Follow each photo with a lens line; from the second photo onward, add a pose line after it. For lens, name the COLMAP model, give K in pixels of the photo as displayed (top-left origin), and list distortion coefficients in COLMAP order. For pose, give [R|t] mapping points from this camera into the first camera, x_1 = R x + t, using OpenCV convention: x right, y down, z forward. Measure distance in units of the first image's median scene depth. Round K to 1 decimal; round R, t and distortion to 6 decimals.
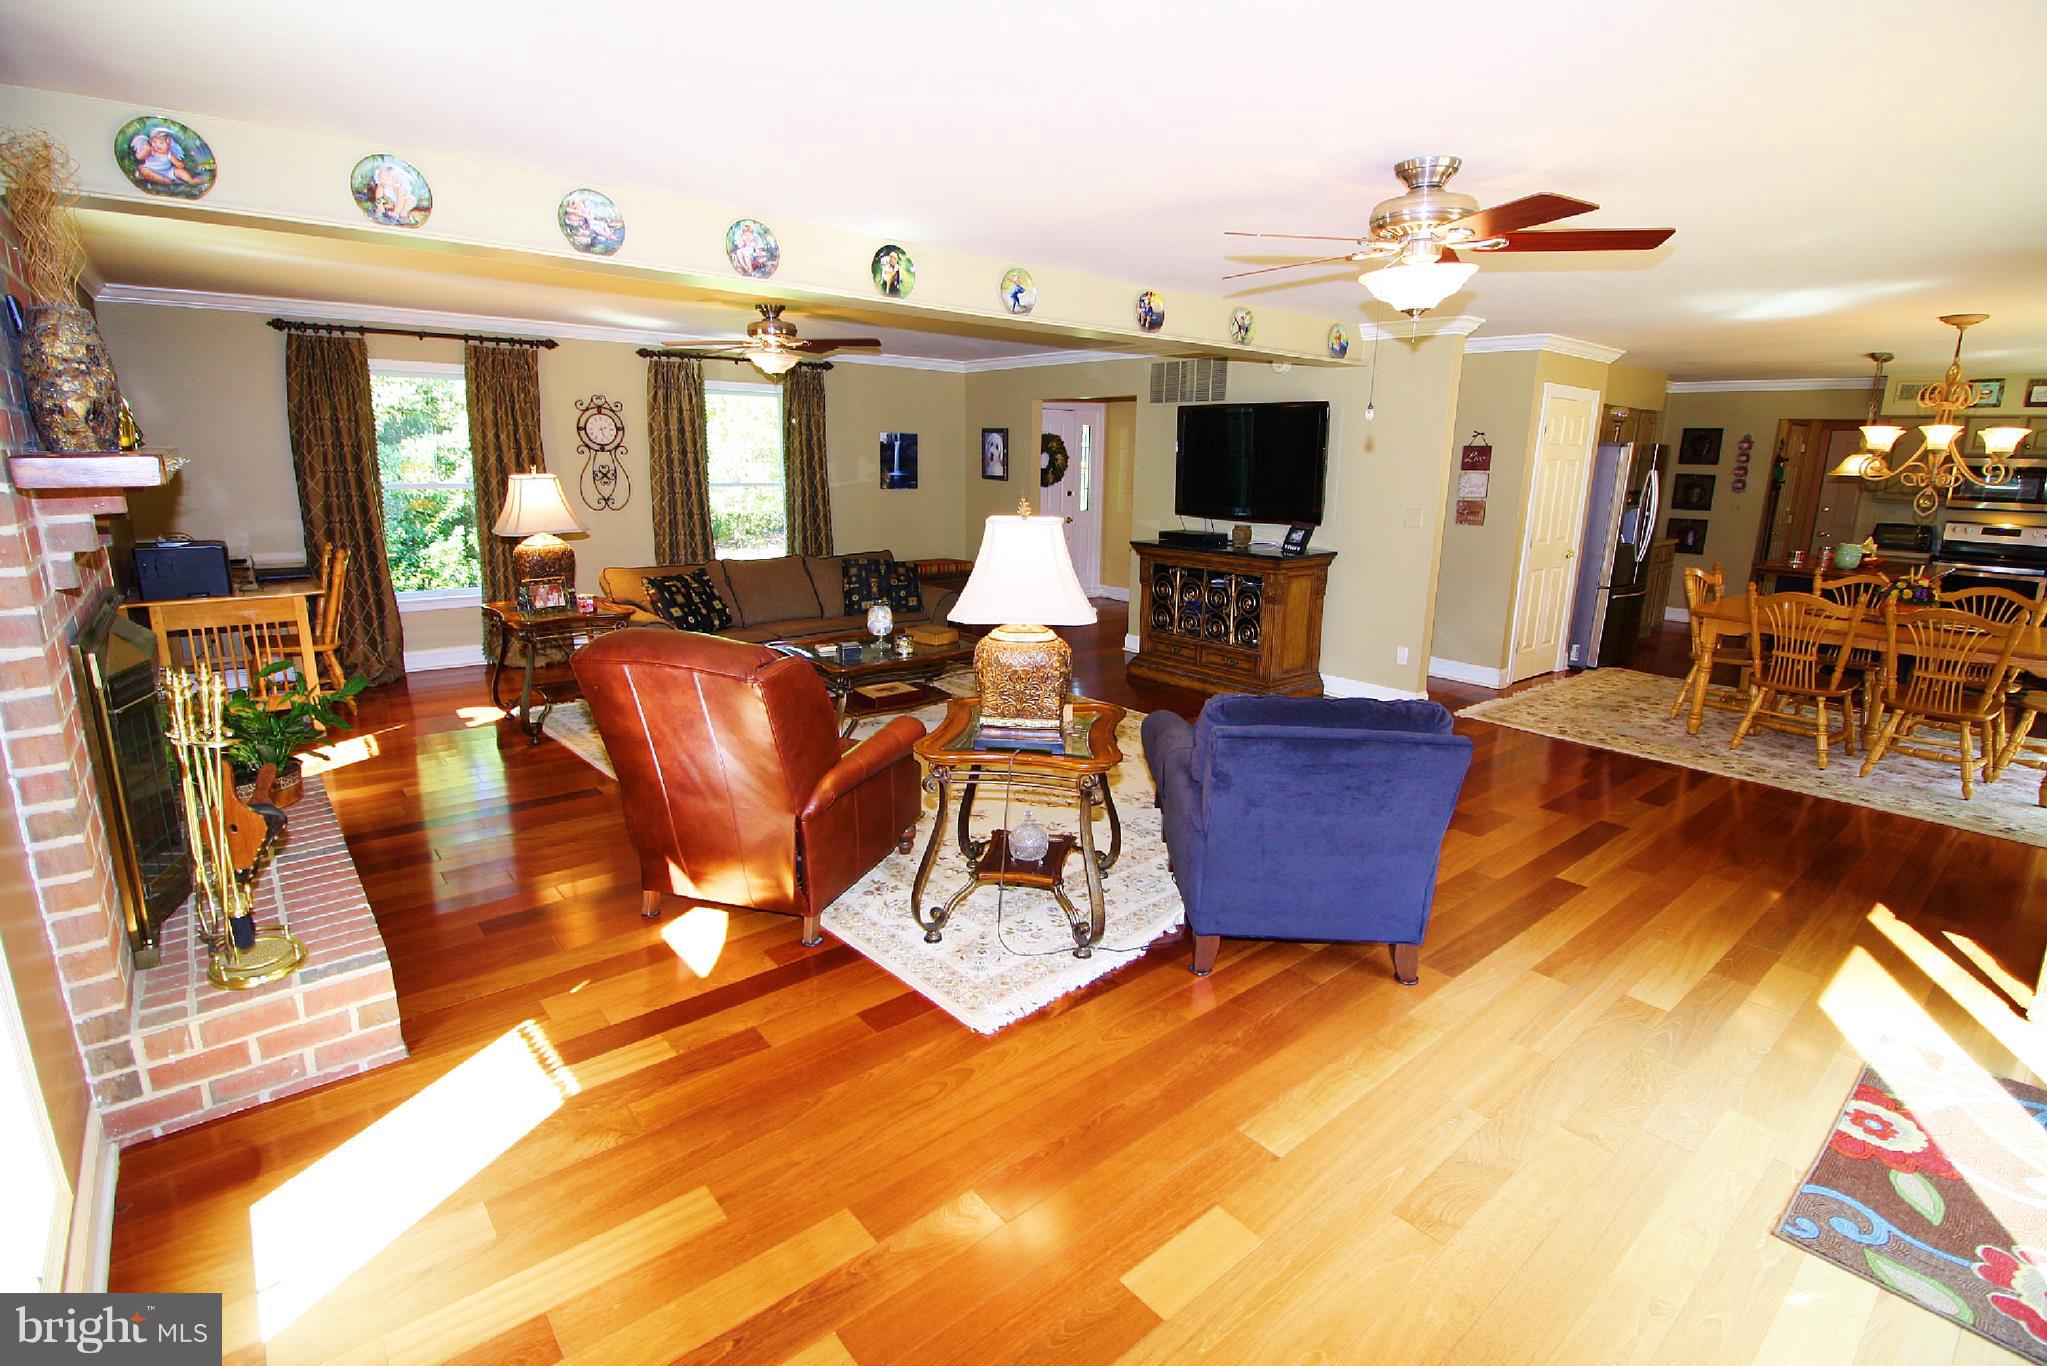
lens RADIAL K [[965.1, 0, 1034.1], [0, 965.1, 694.8], [0, 0, 1]] dist [-0.006949, -0.005252]
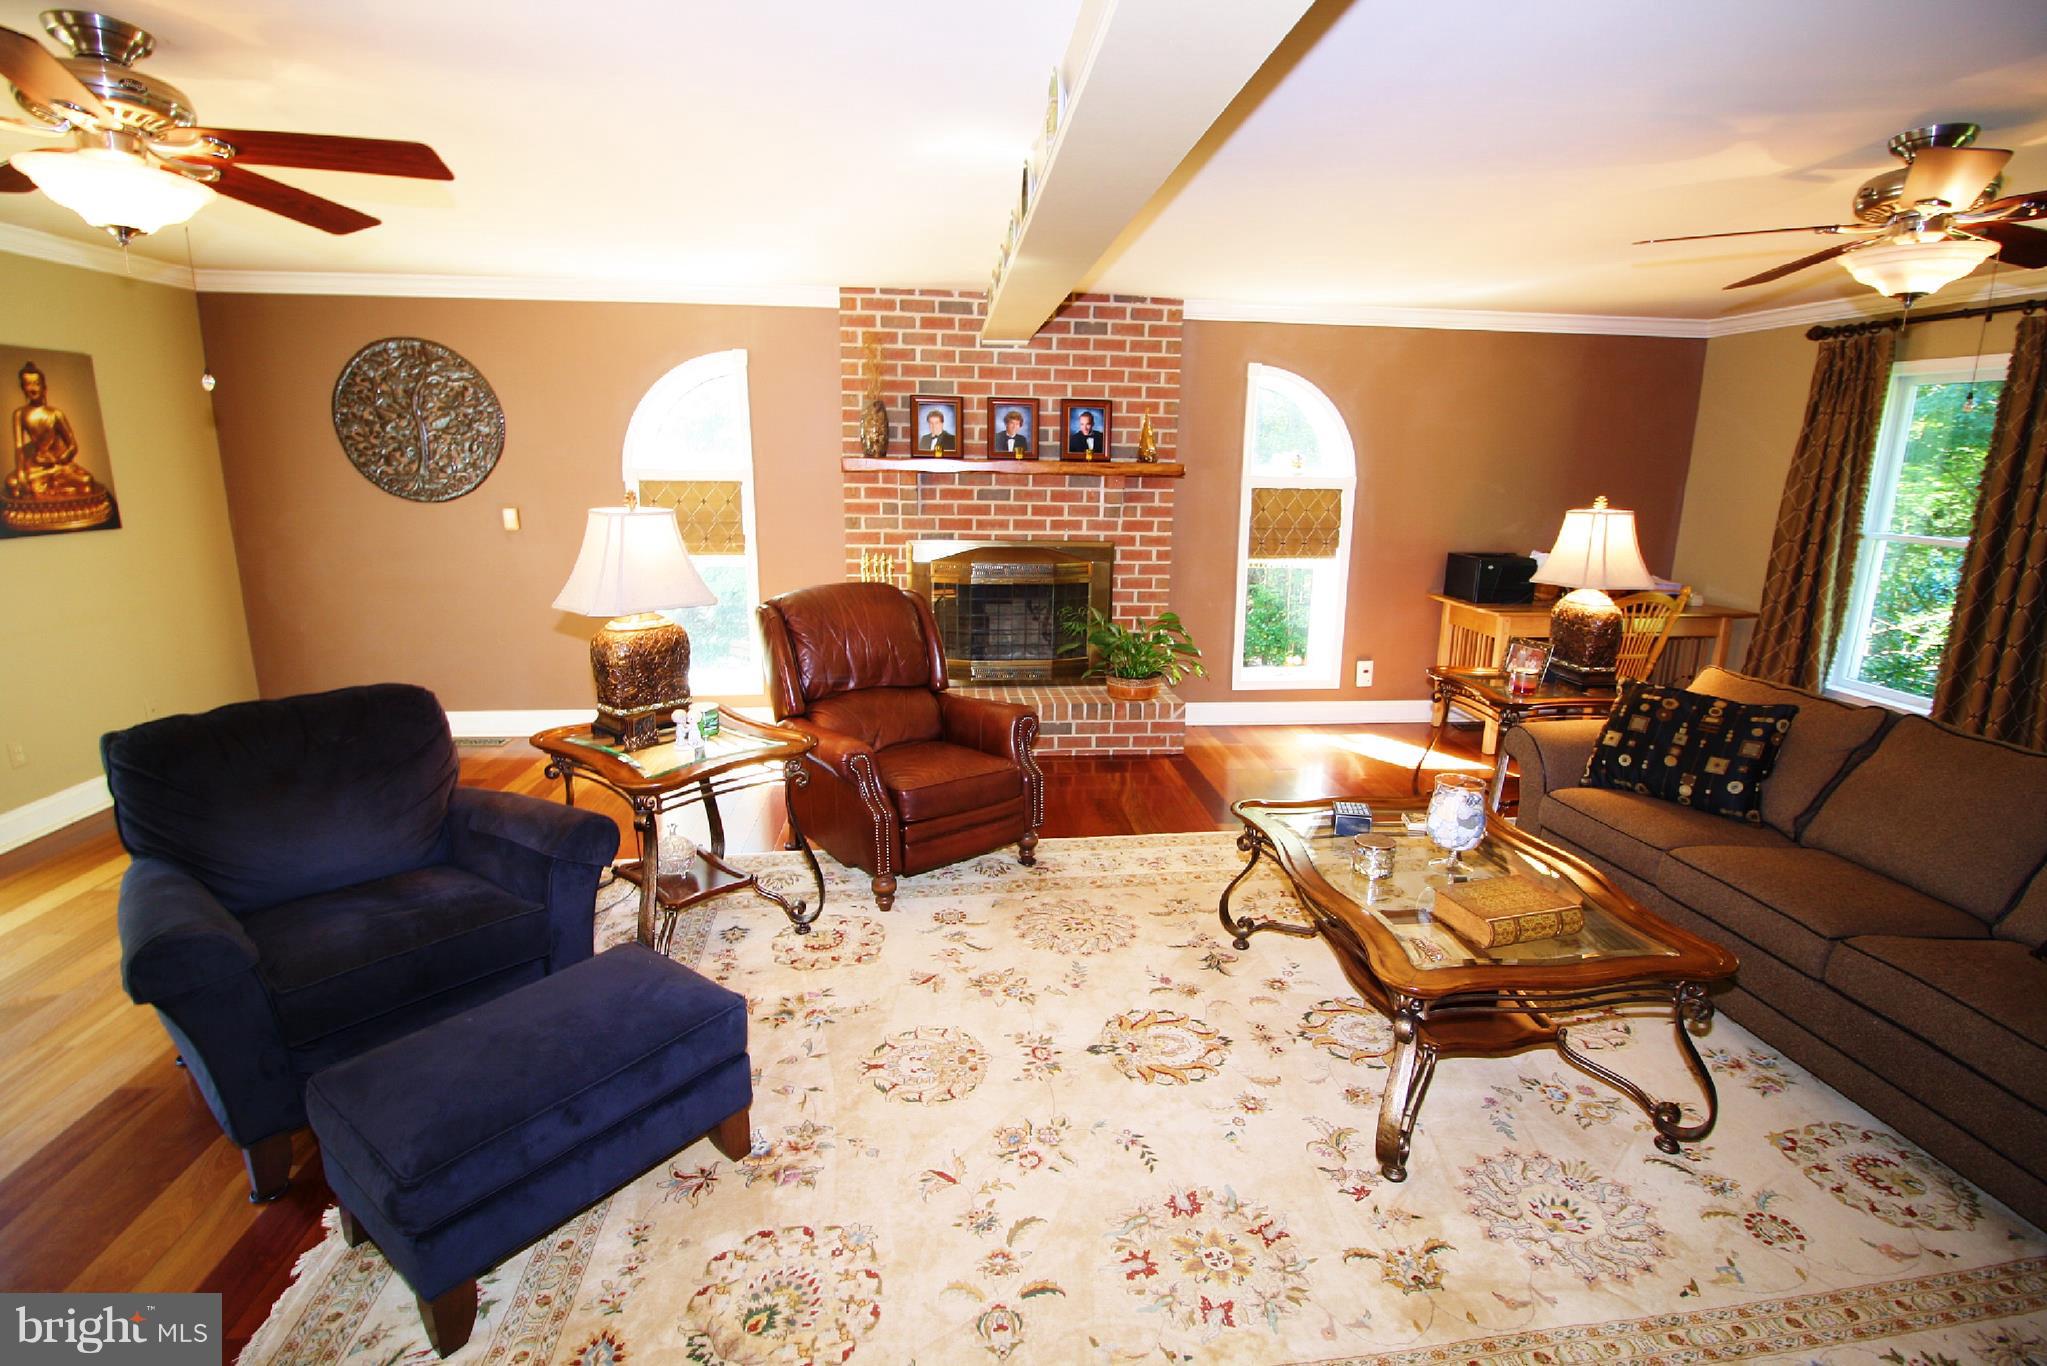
lens RADIAL K [[965.1, 0, 1025.6], [0, 965.1, 676.9], [0, 0, 1]] dist [-0.006949, -0.005252]
pose [[-0.564698, 0.154742, -0.810661, 0.388679], [-0.230161, 0.913766, 0.334751, -0.287987], [0.792554, 0.375615, -0.480387, 1.185519]]
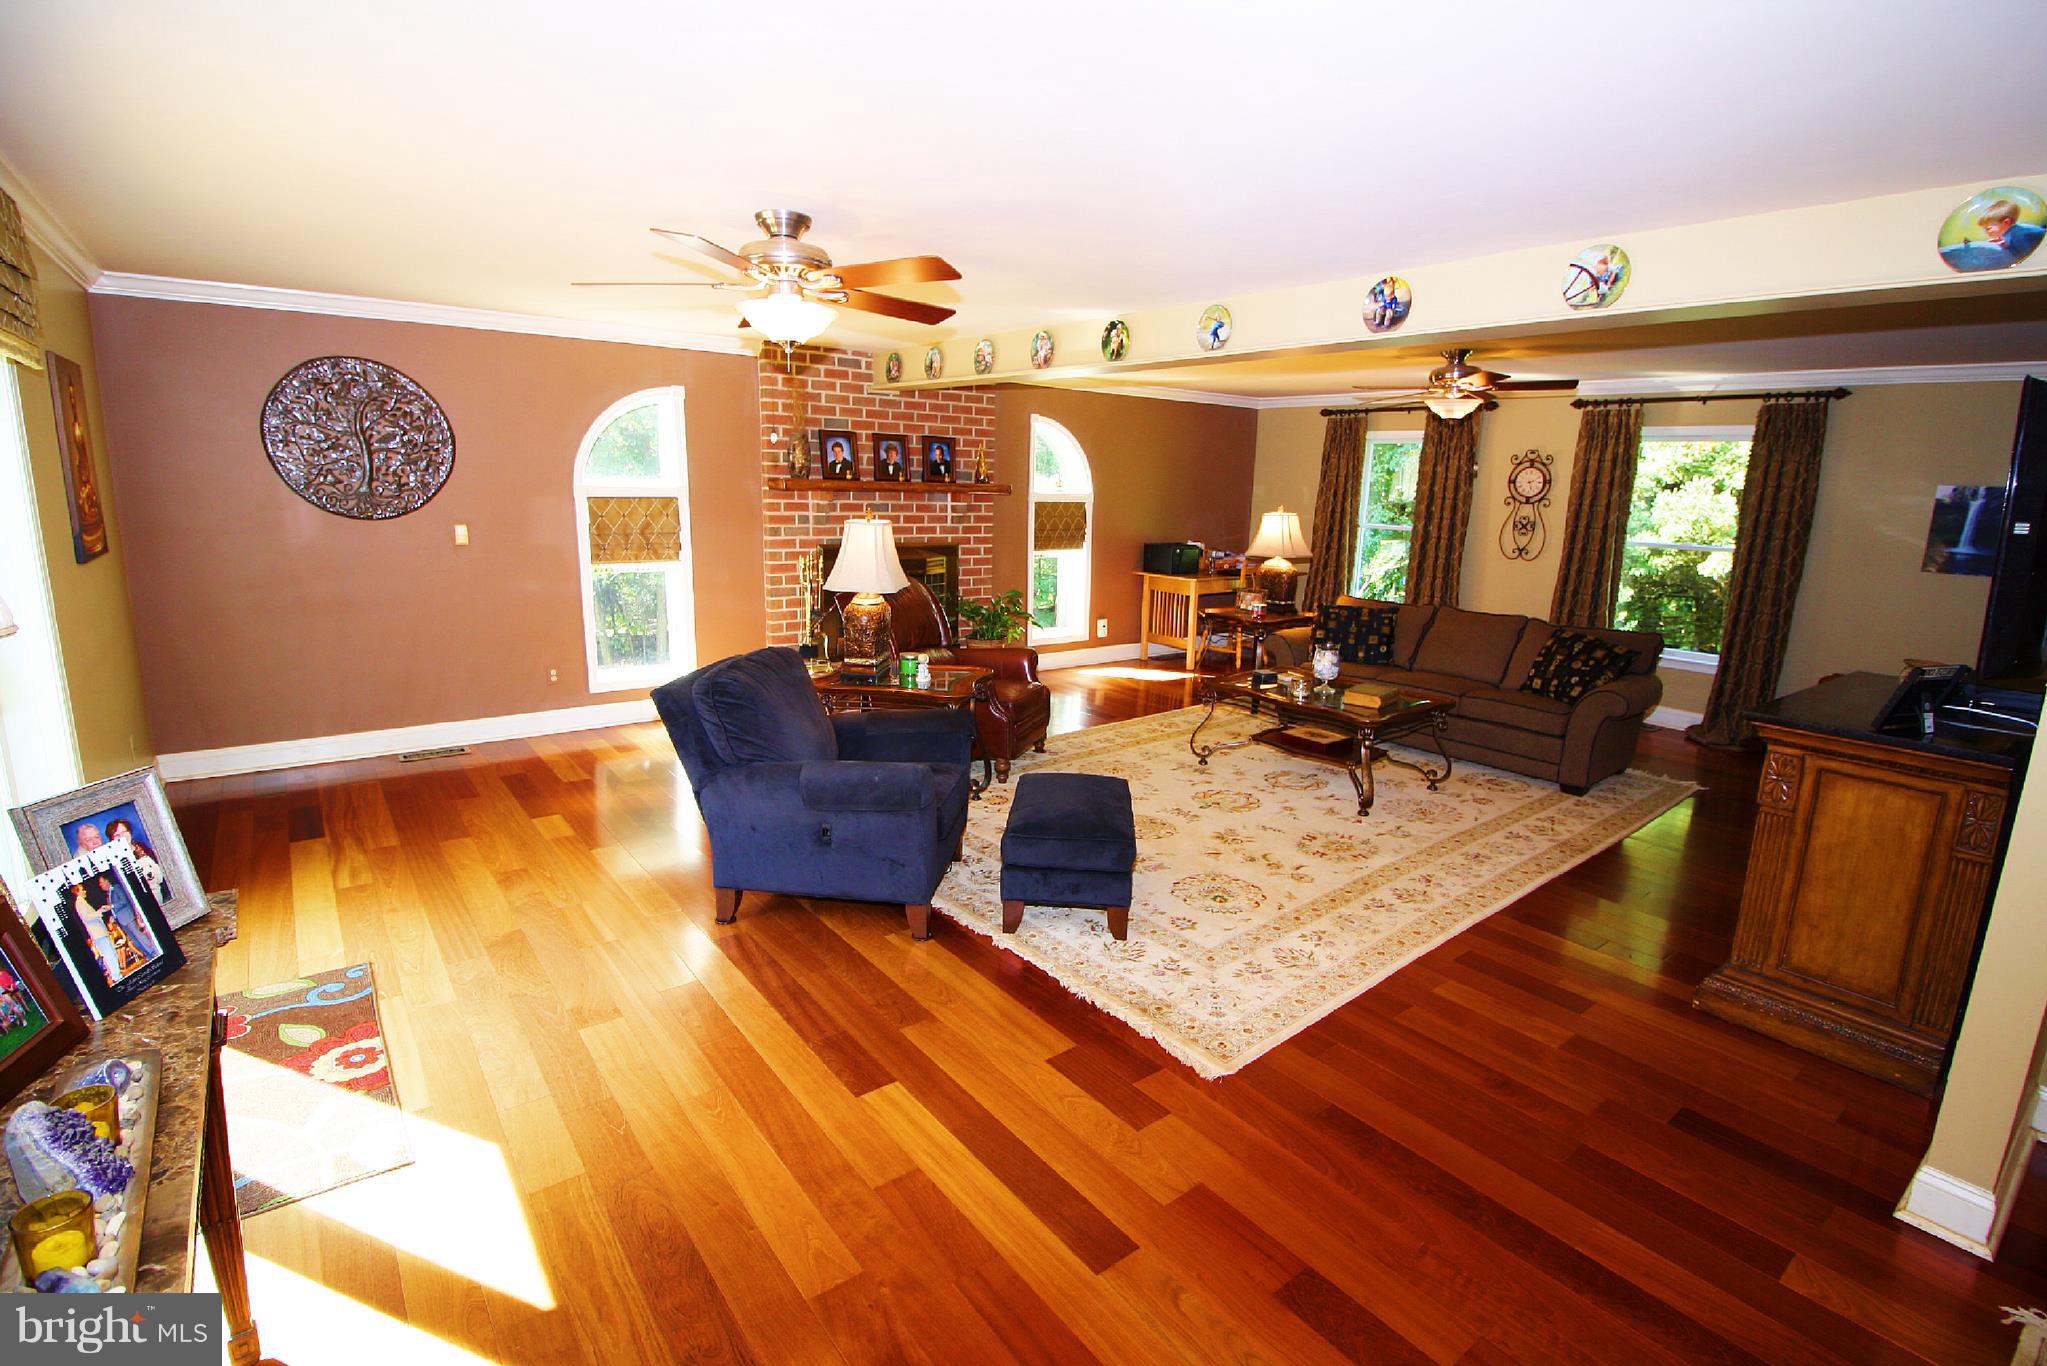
lens RADIAL K [[965.1, 0, 1031.1], [0, 965.1, 673.3], [0, 0, 1]] dist [-0.006949, -0.005252]
pose [[-0.041042, 0.175457, -0.983631, 0.932327], [-0.273772, 0.944809, 0.179955, -0.185422], [0.960918, 0.276677, 0.009258, 0.811566]]
